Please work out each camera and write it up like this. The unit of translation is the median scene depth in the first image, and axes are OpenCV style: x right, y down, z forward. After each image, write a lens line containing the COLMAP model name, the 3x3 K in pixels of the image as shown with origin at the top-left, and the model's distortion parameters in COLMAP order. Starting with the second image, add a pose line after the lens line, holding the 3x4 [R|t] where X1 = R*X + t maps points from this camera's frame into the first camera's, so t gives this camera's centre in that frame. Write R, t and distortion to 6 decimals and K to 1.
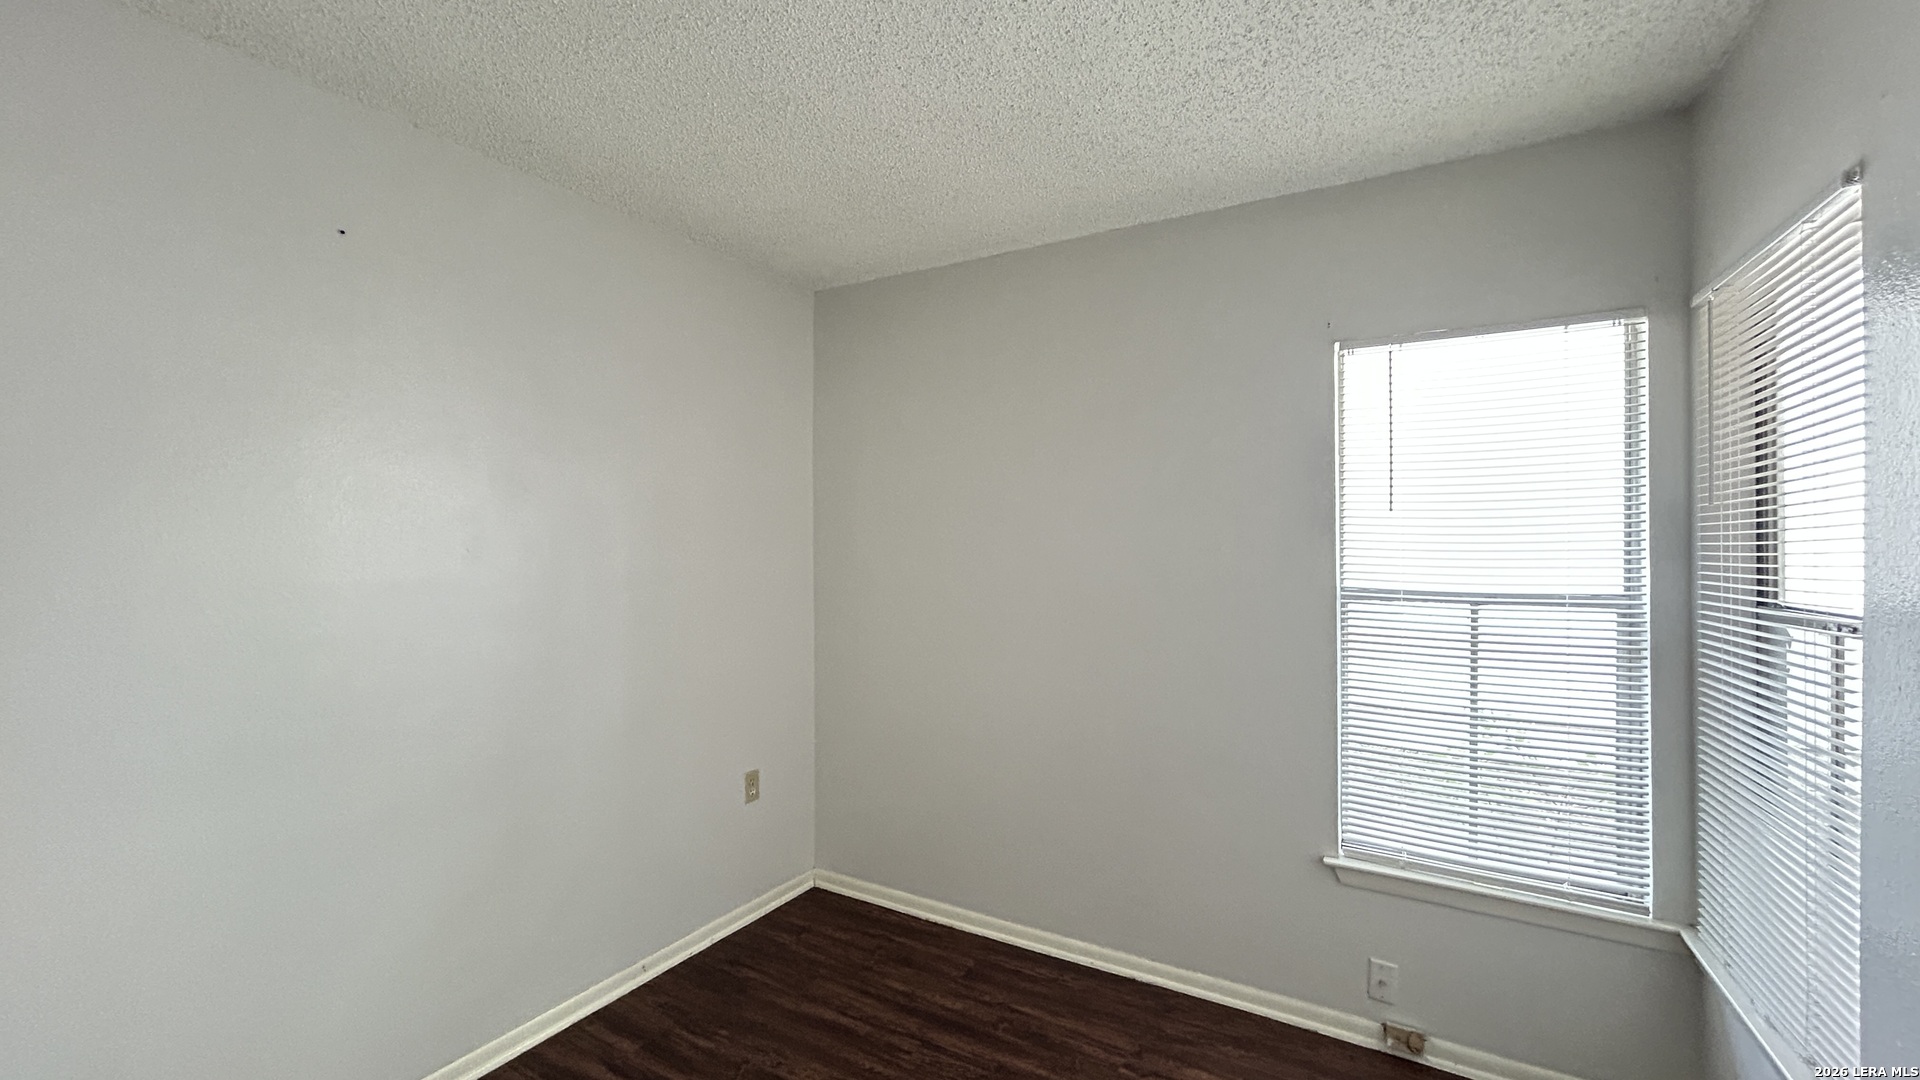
lens RADIAL K [[773.6, 0, 956.7], [0, 773.6, 542.3], [0, 0, 1]] dist [0.000429, 0.002497]
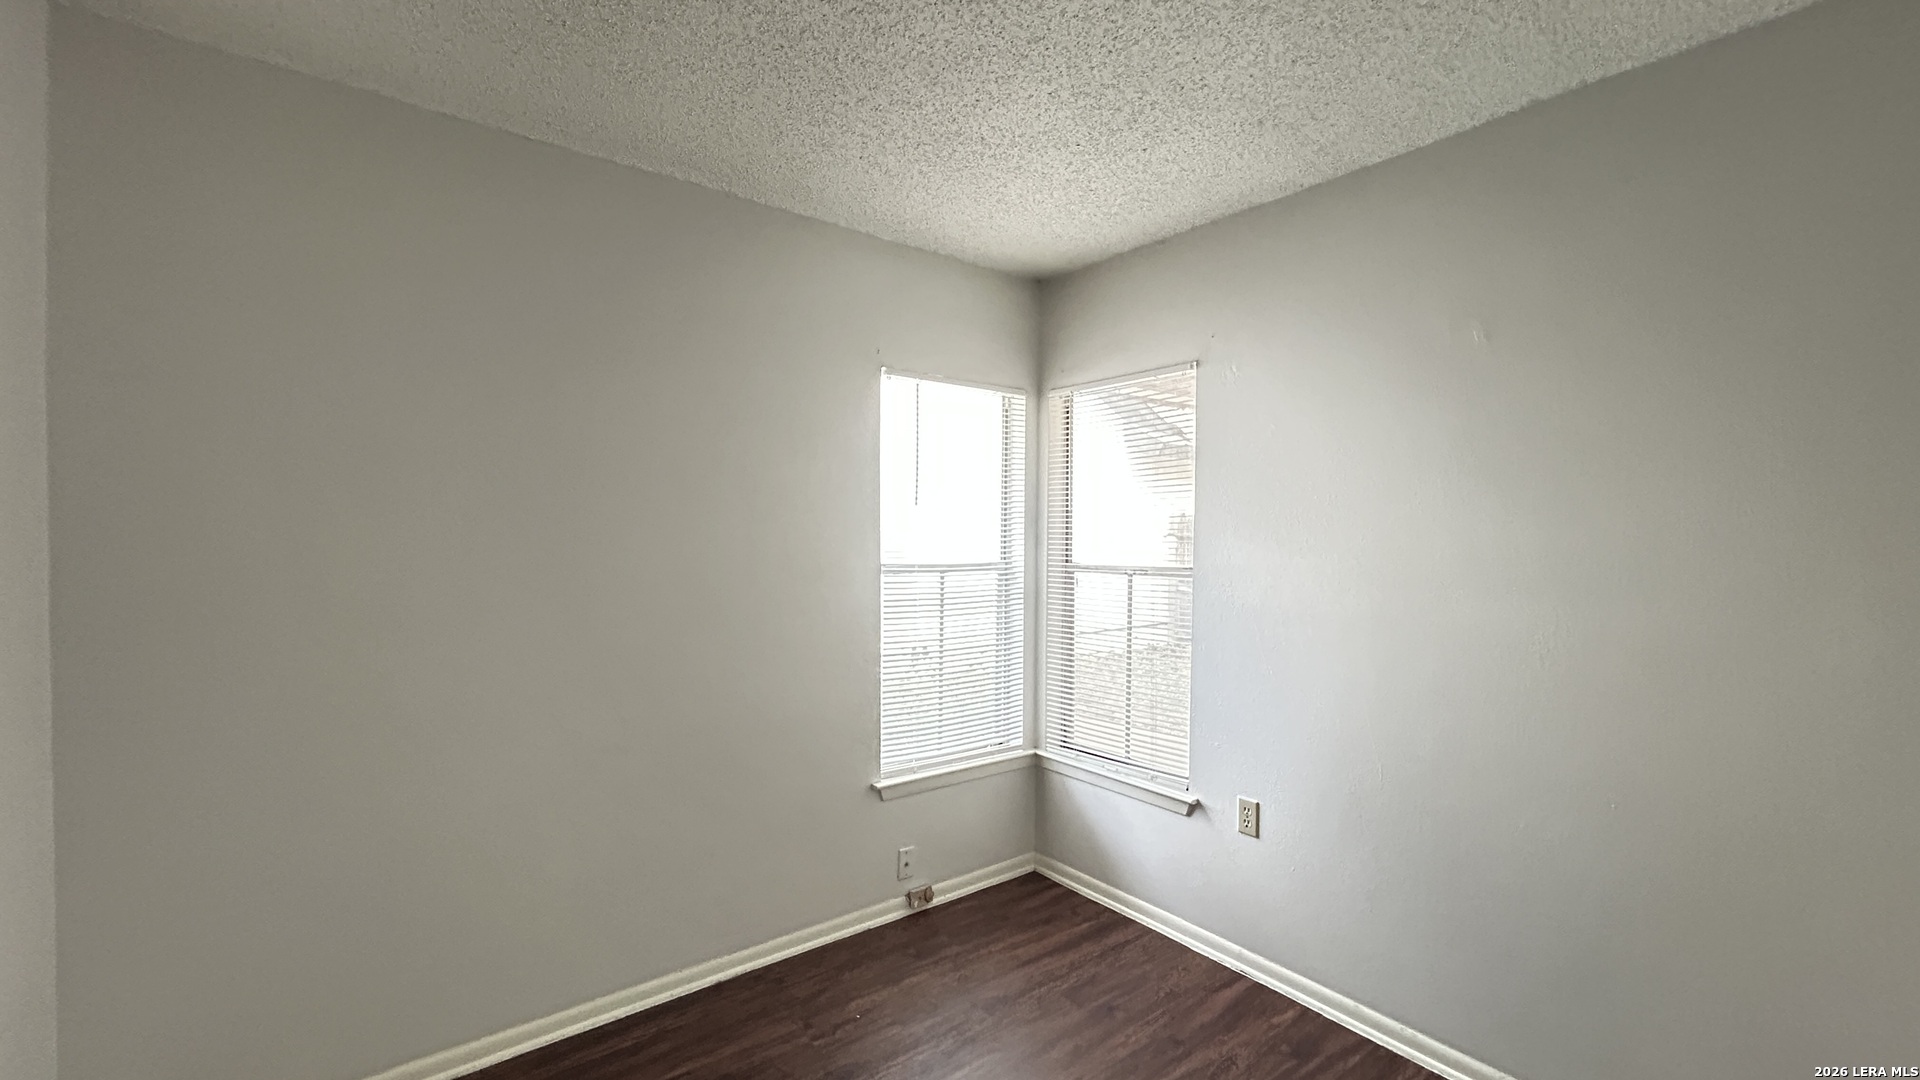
lens RADIAL K [[773.6, 0, 960.9], [0, 773.6, 545.0], [0, 0, 1]] dist [0.000429, 0.002497]
pose [[0.369364, -0.007182, 0.929257, -0.639218], [-0.007742, 0.999912, 0.010805, 0.013841], [-0.929253, -0.011185, 0.369276, 0.441965]]
